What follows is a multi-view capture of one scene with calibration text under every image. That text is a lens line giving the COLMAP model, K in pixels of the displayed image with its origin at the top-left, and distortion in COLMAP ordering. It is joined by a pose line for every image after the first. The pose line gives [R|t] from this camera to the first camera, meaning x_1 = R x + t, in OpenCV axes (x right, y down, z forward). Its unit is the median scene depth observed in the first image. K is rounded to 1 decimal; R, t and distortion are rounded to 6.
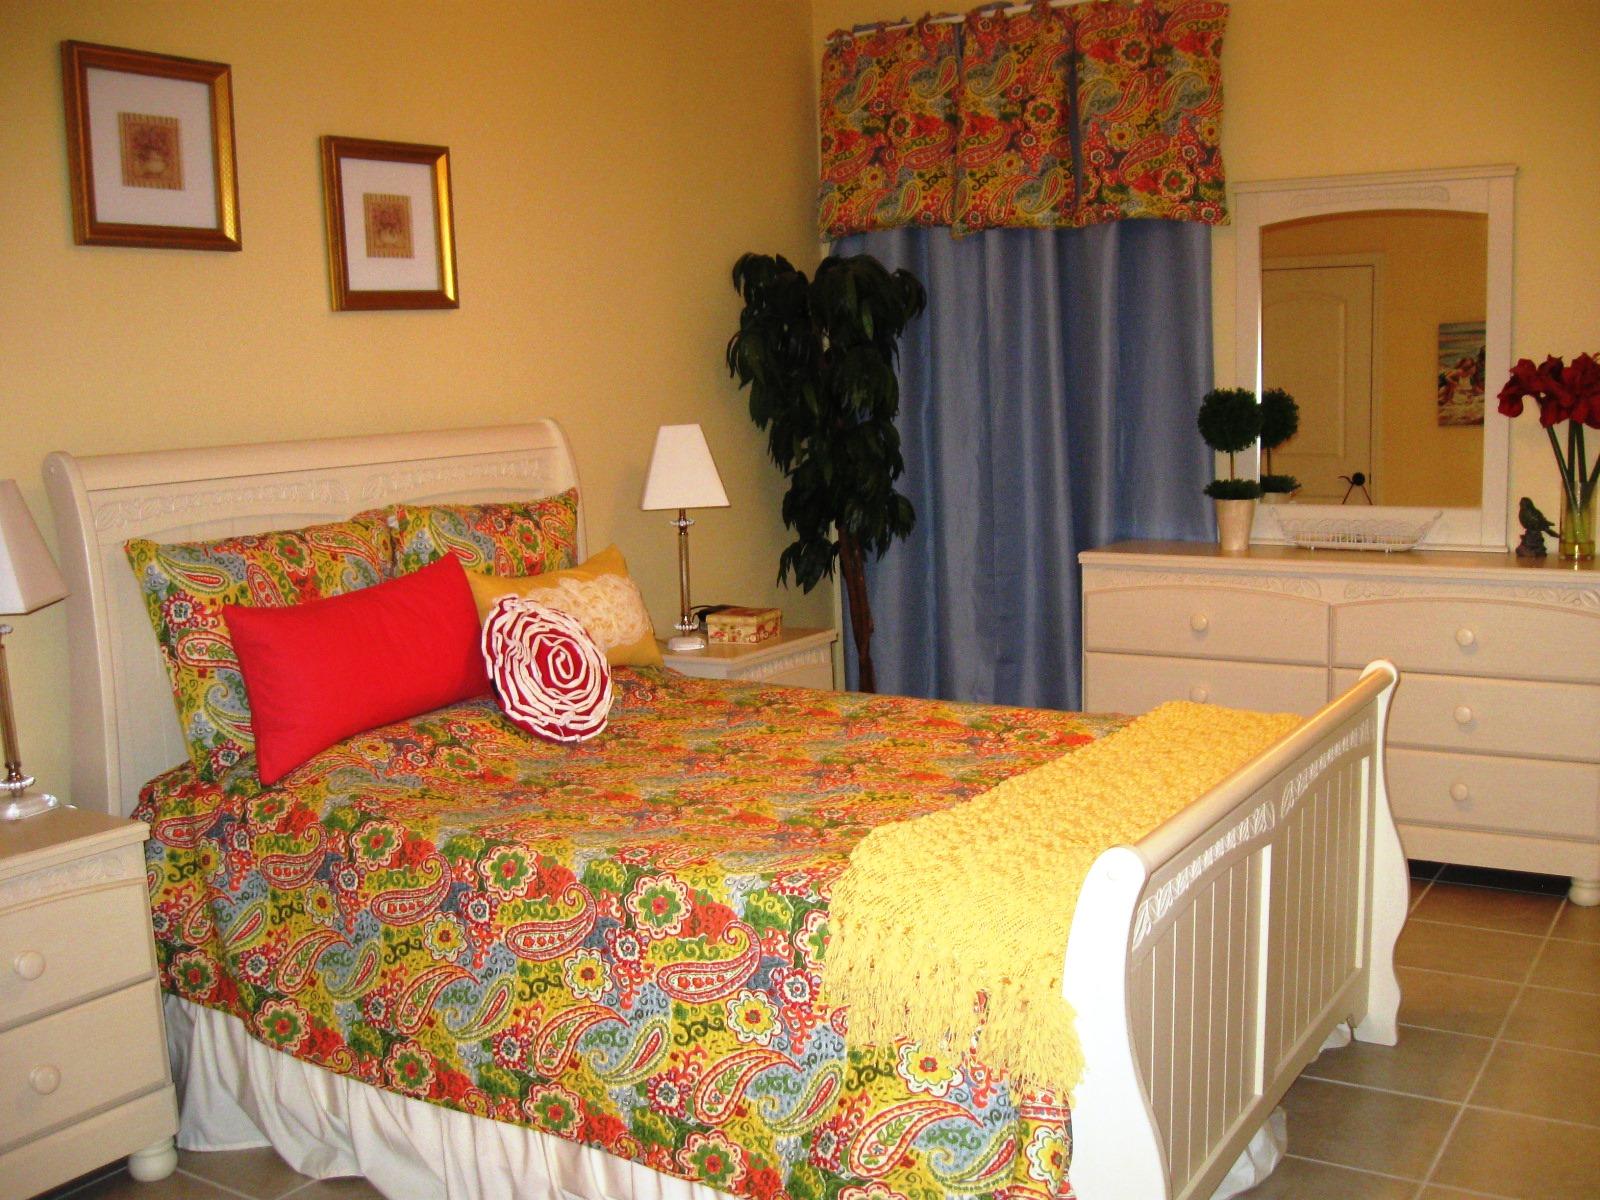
lens RADIAL K [[1640.0, 0, 800.8], [0, 1640.0, 602.7], [0, 0, 1]] dist [-0.117244, 0.000000]
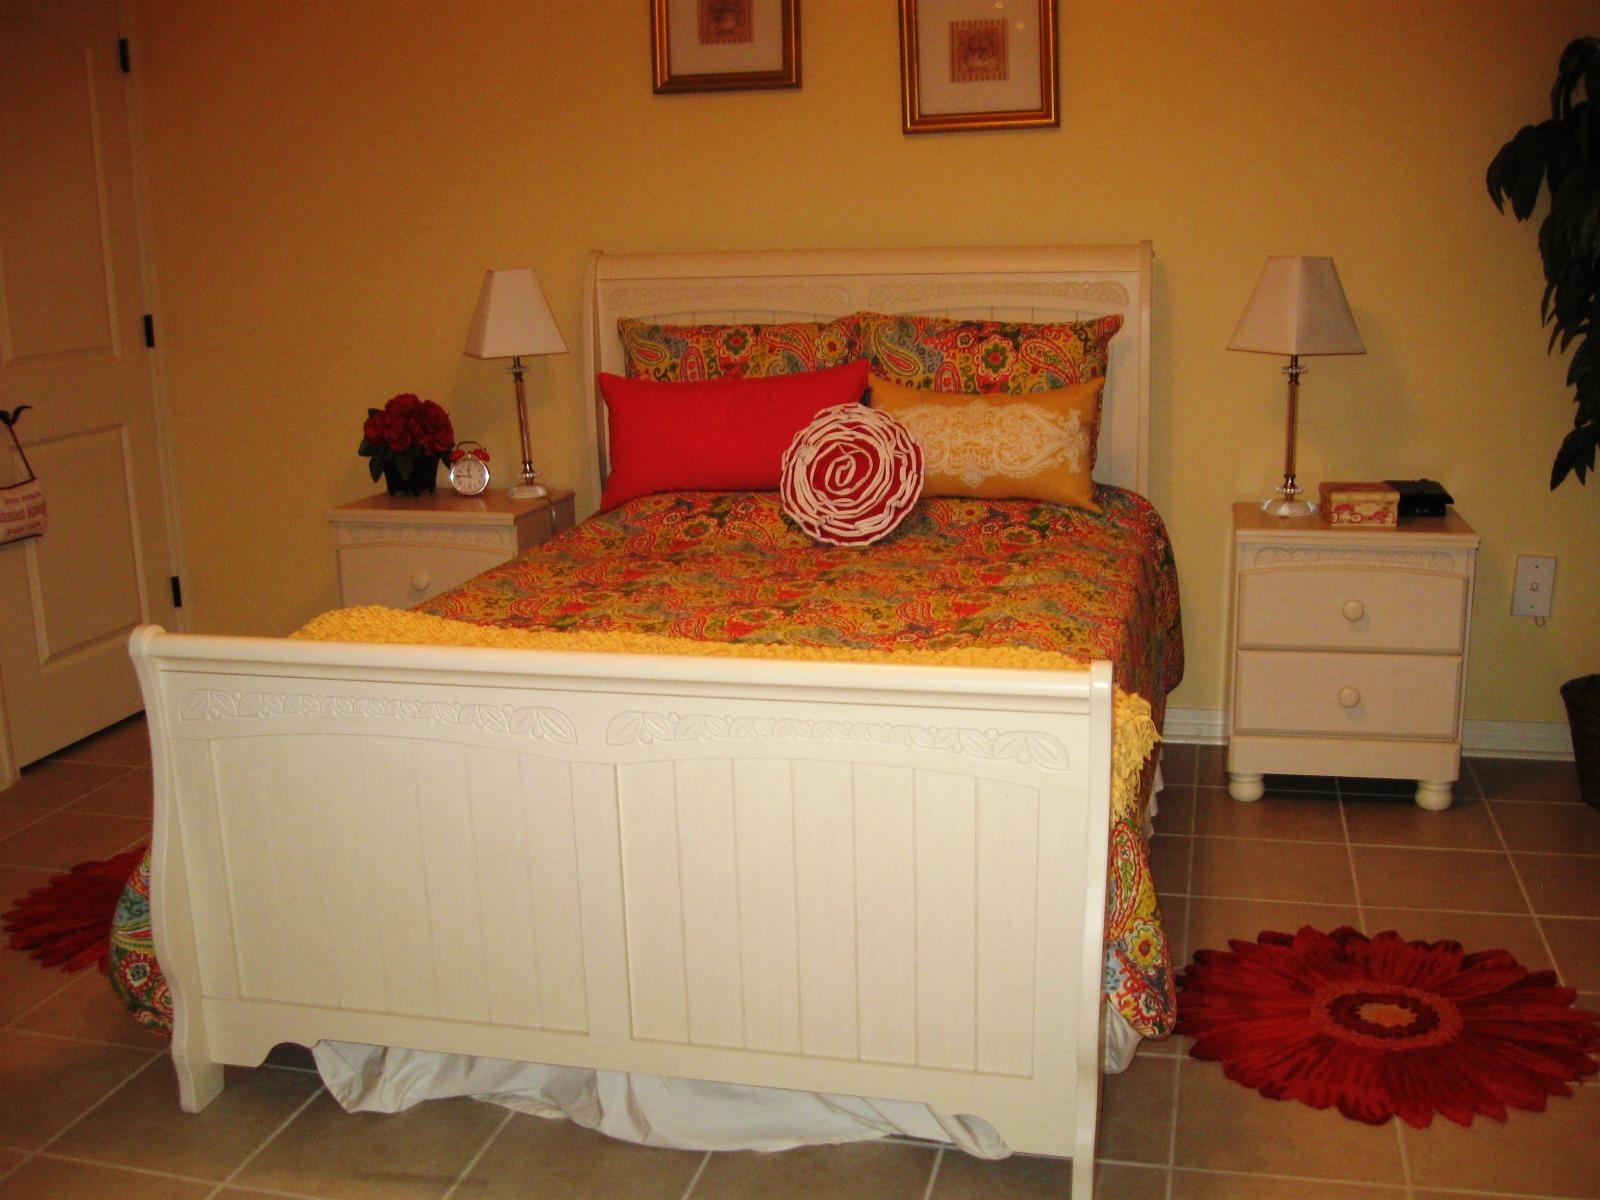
lens RADIAL K [[1640.0, 0, 801.0], [0, 1640.0, 601.2], [0, 0, 1]] dist [-0.117244, 0.000000]
pose [[0.325258, 0.241758, -0.914199, 0.861262], [-0.116746, 0.969637, 0.214882, -0.109877], [0.938391, 0.036837, 0.343606, 0.612332]]
